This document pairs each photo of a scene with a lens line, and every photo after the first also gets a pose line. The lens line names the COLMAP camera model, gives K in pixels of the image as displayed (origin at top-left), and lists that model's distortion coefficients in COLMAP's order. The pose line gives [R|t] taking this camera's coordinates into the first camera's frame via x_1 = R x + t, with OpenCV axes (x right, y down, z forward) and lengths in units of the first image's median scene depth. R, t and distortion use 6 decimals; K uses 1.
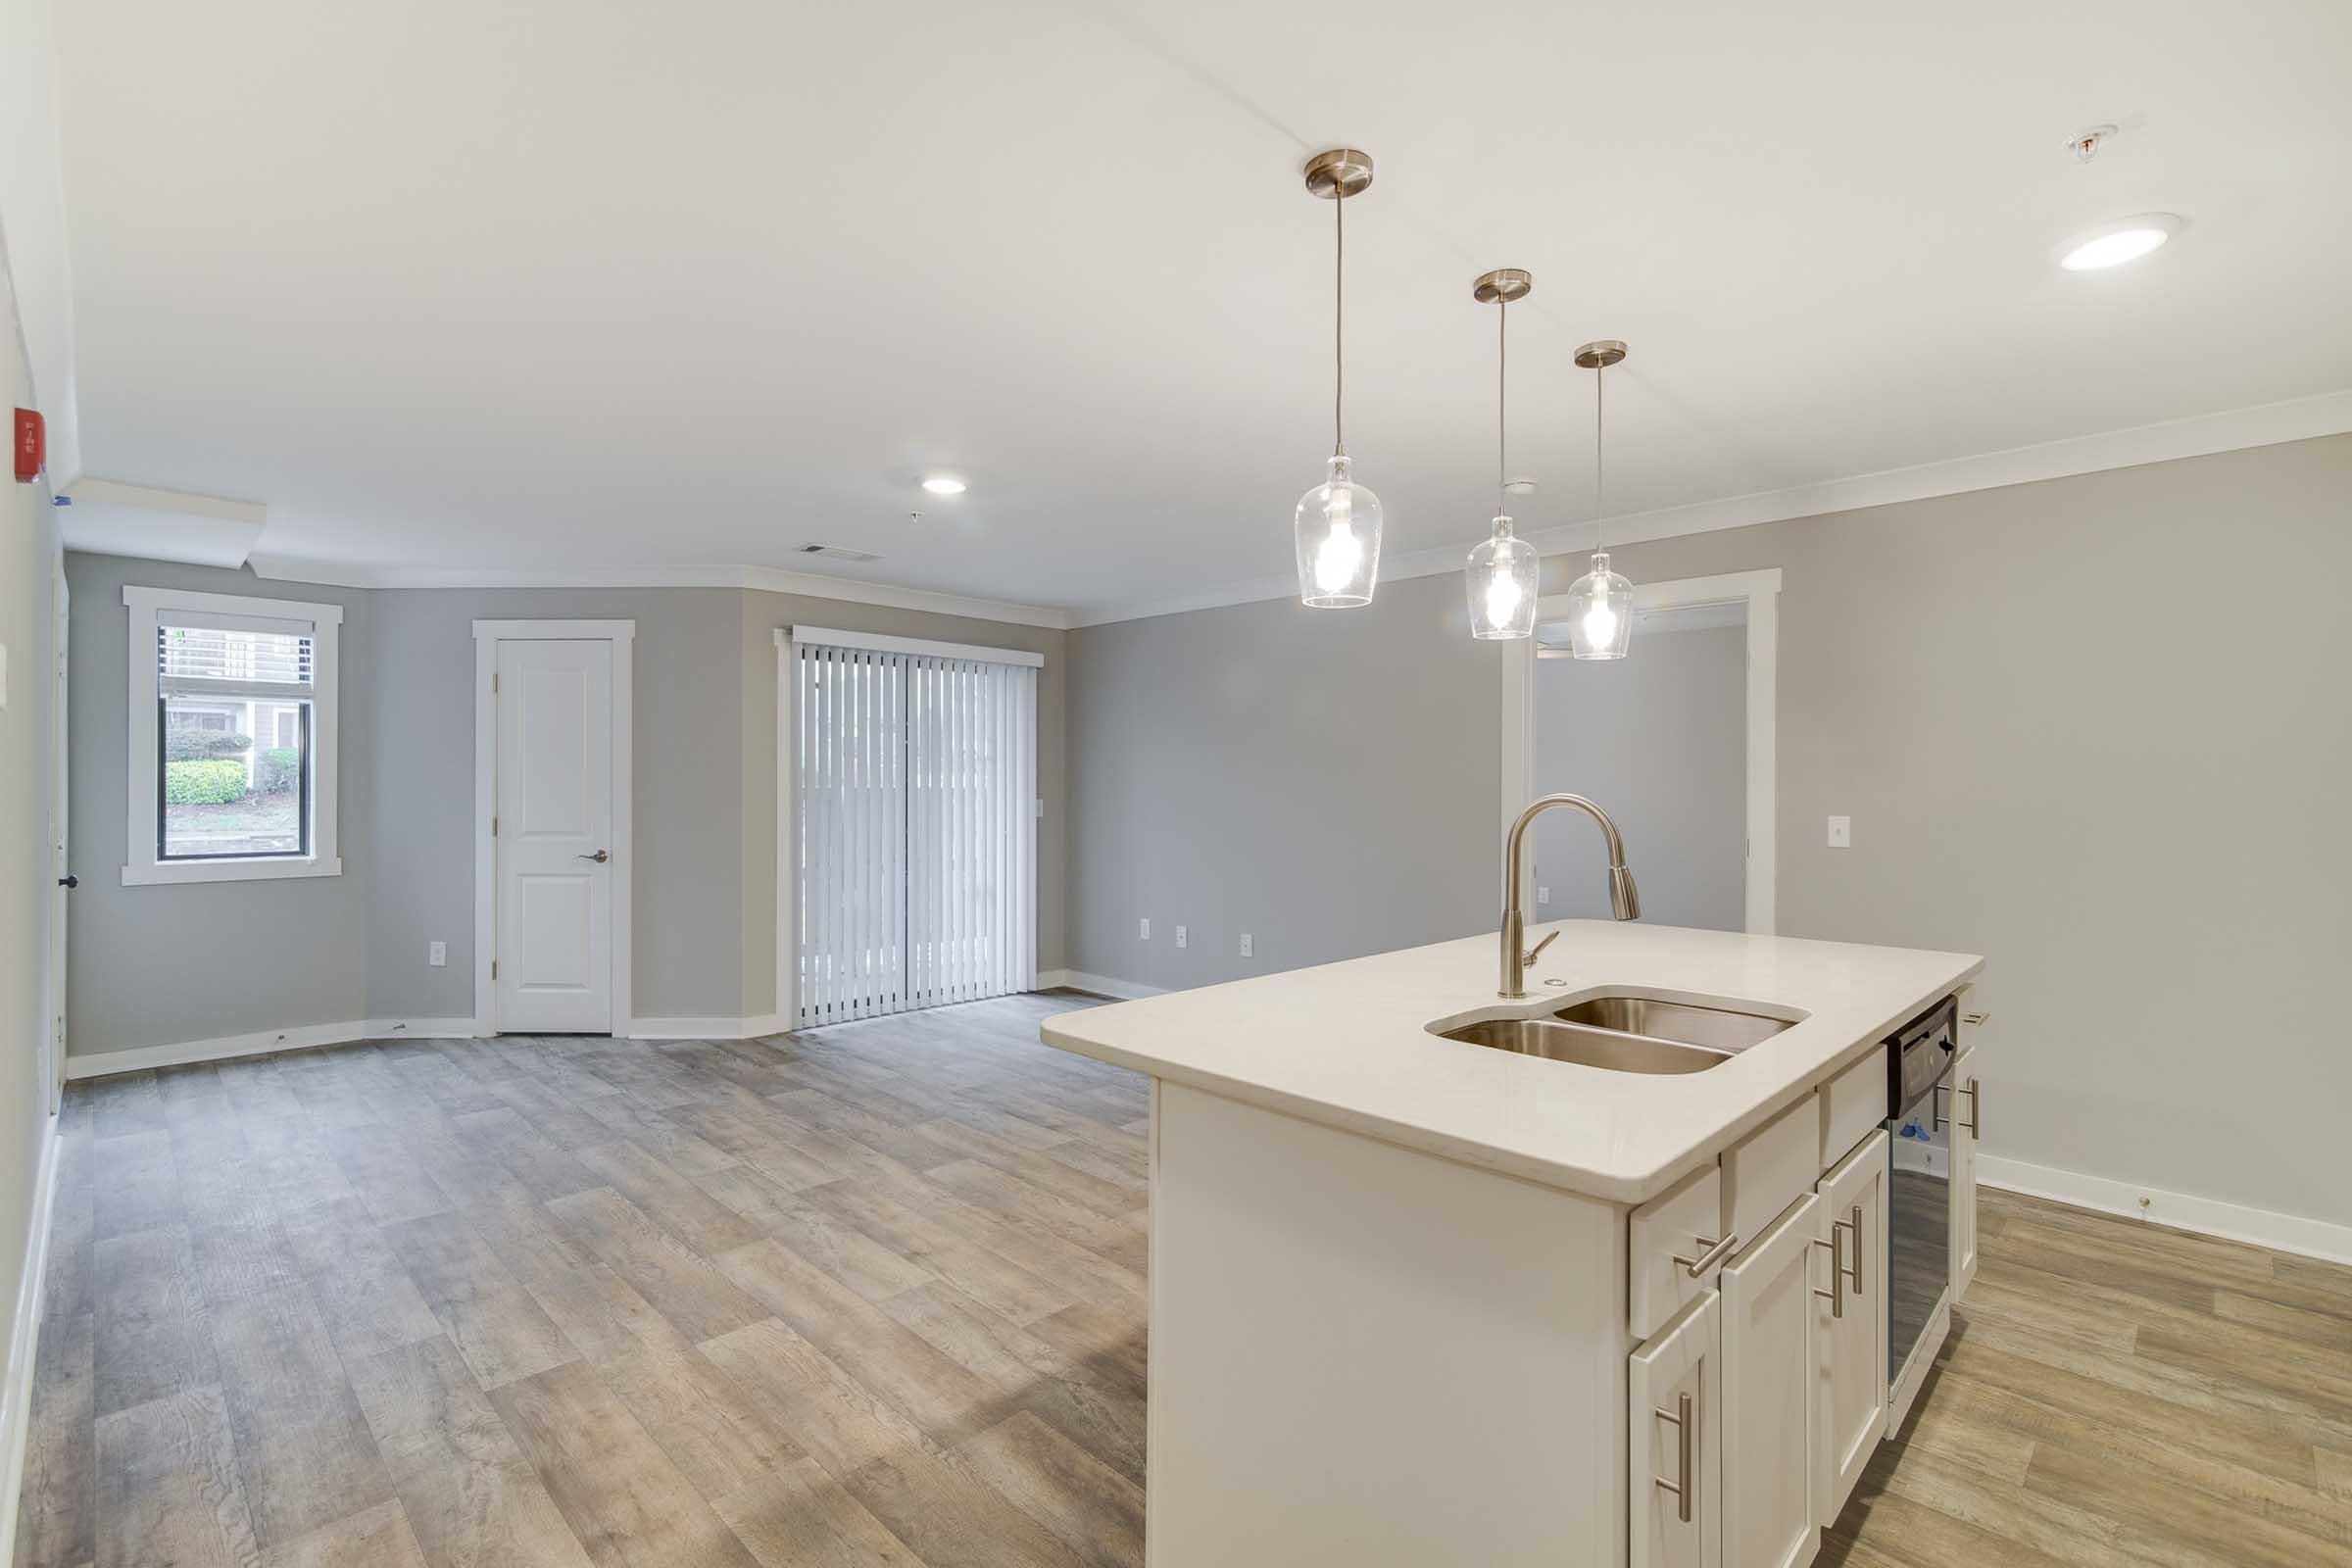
lens RADIAL K [[1070.6, 0, 1133.0], [0, 1070.6, 778.4], [0, 0, 1]] dist [-0.000138, 0.000171]
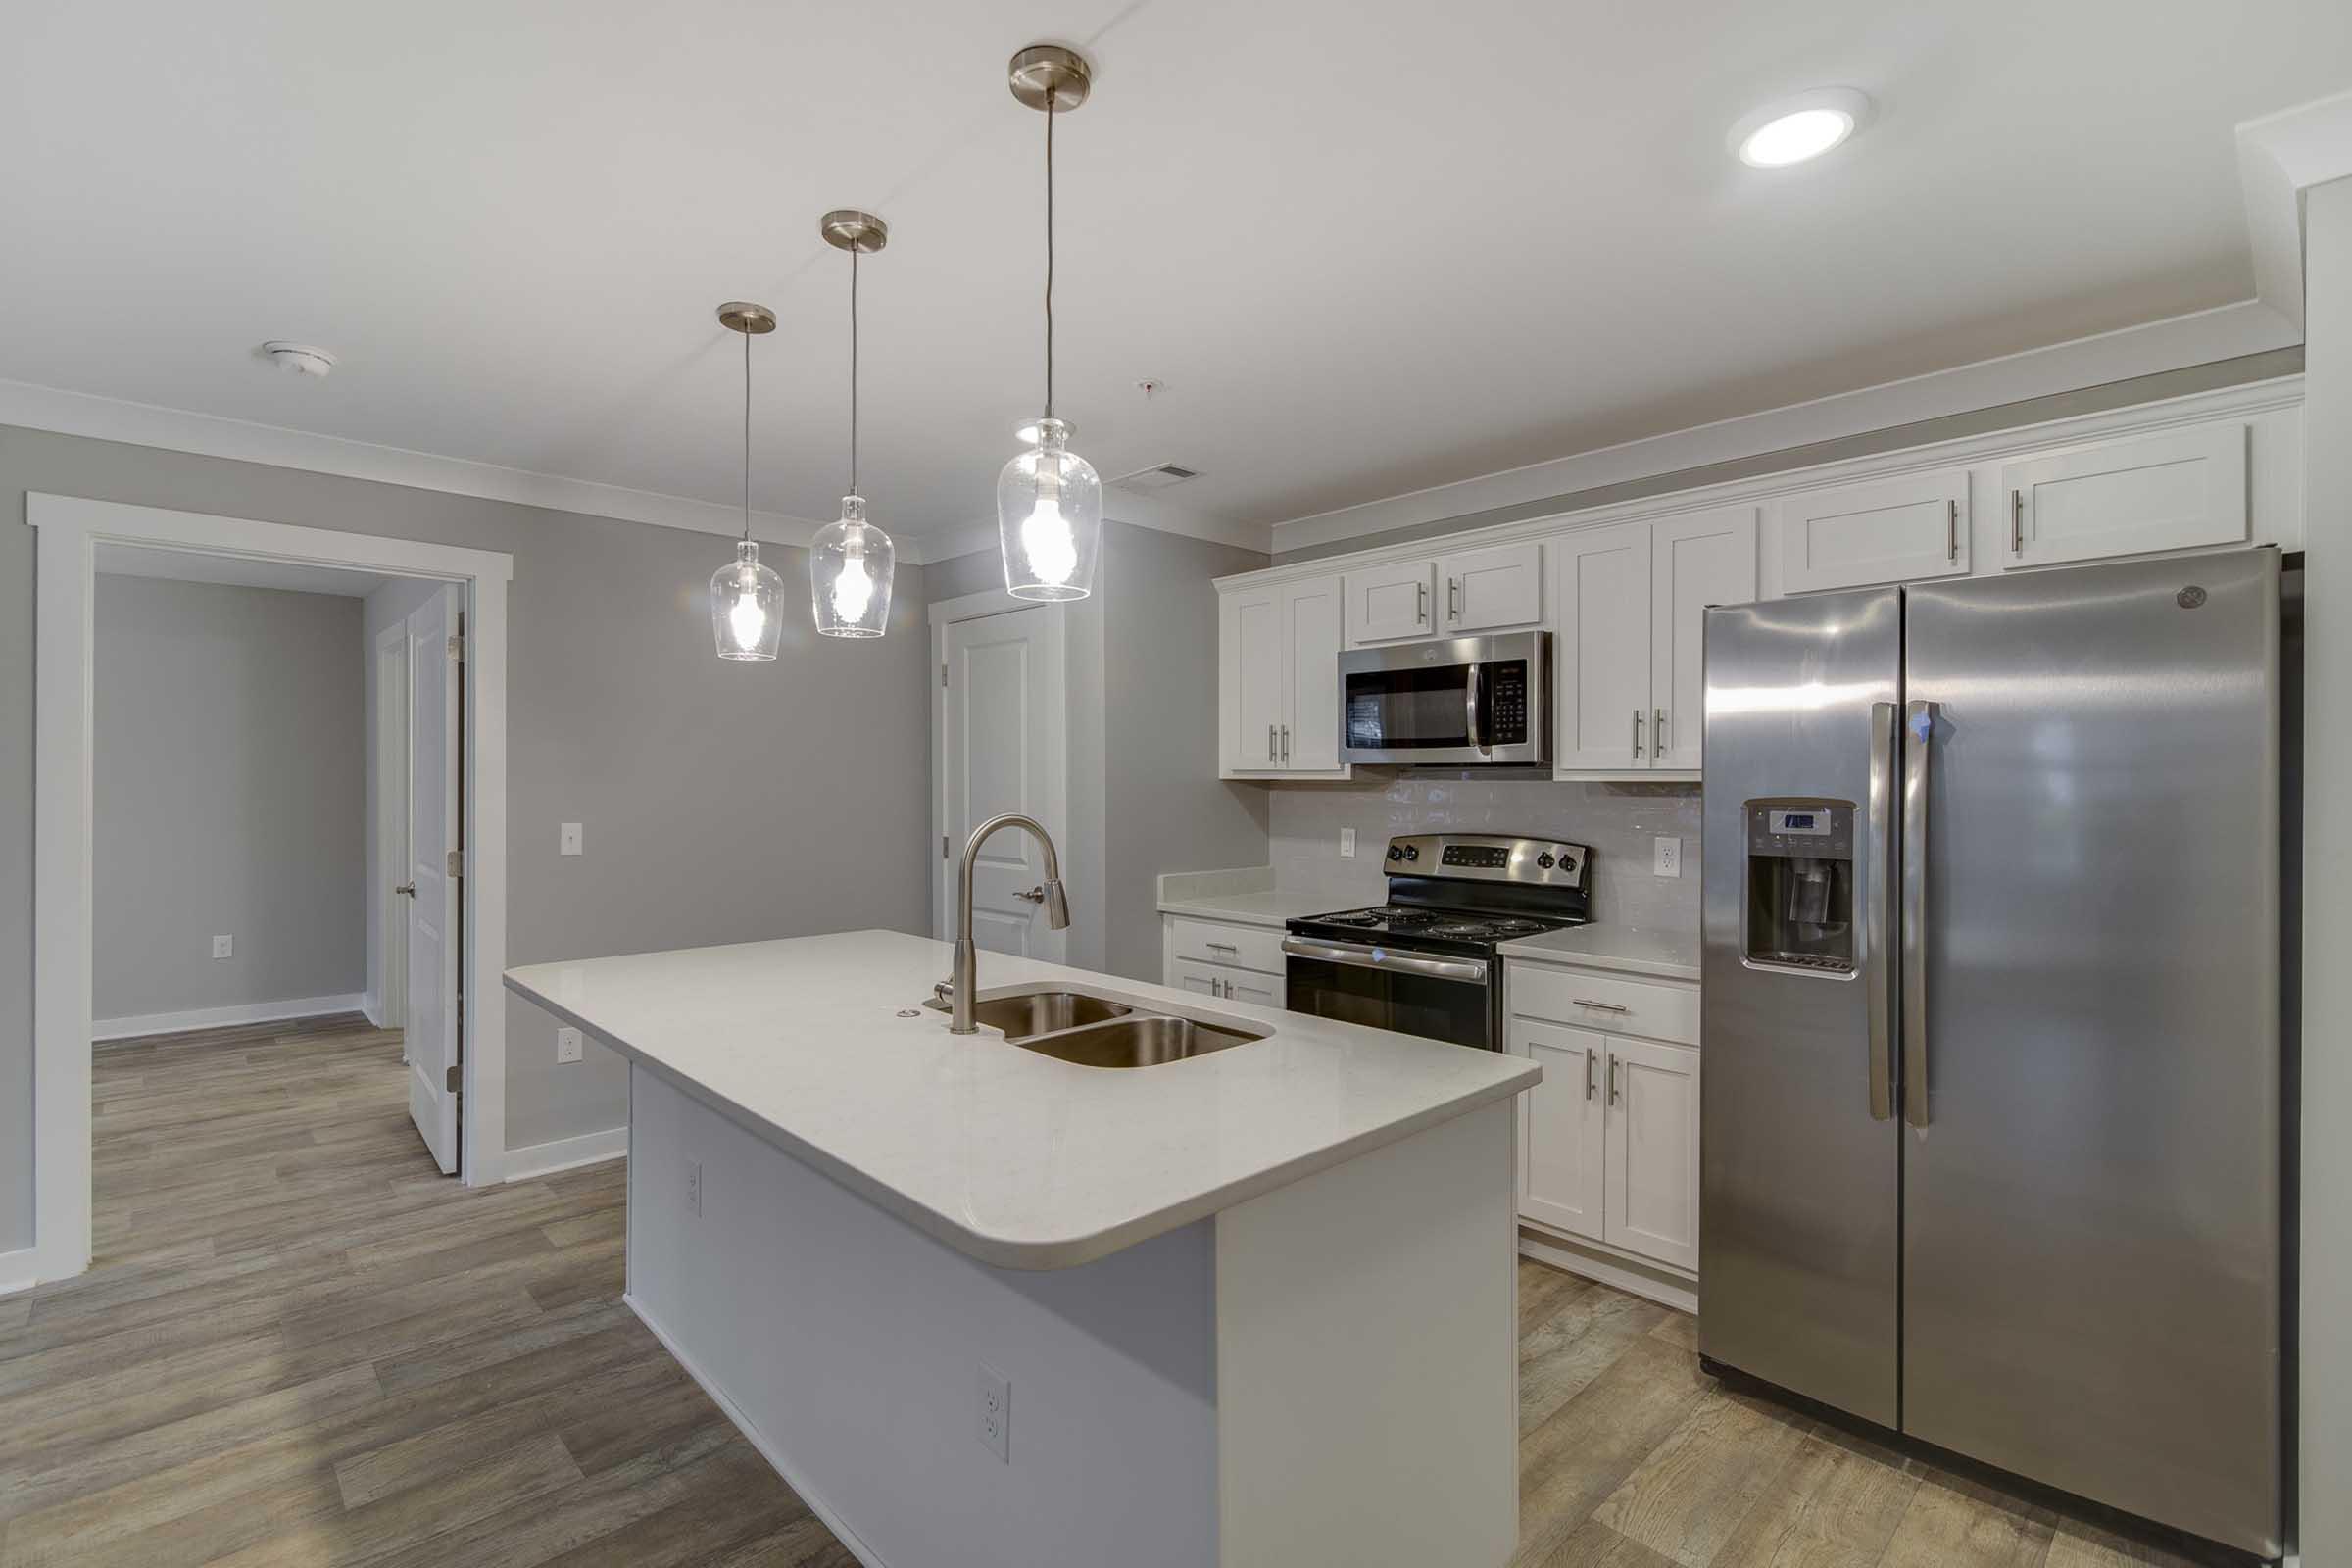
lens RADIAL K [[1081.1, 0, 1165.6], [0, 1081.1, 779.8], [0, 0, 1]] dist [-0.000697, 0.000186]
pose [[0.013869, -0.004252, 0.999895, -0.319617], [-0.004130, 0.999982, 0.004310, -0.010663], [-0.999895, -0.004189, 0.013851, 0.442419]]
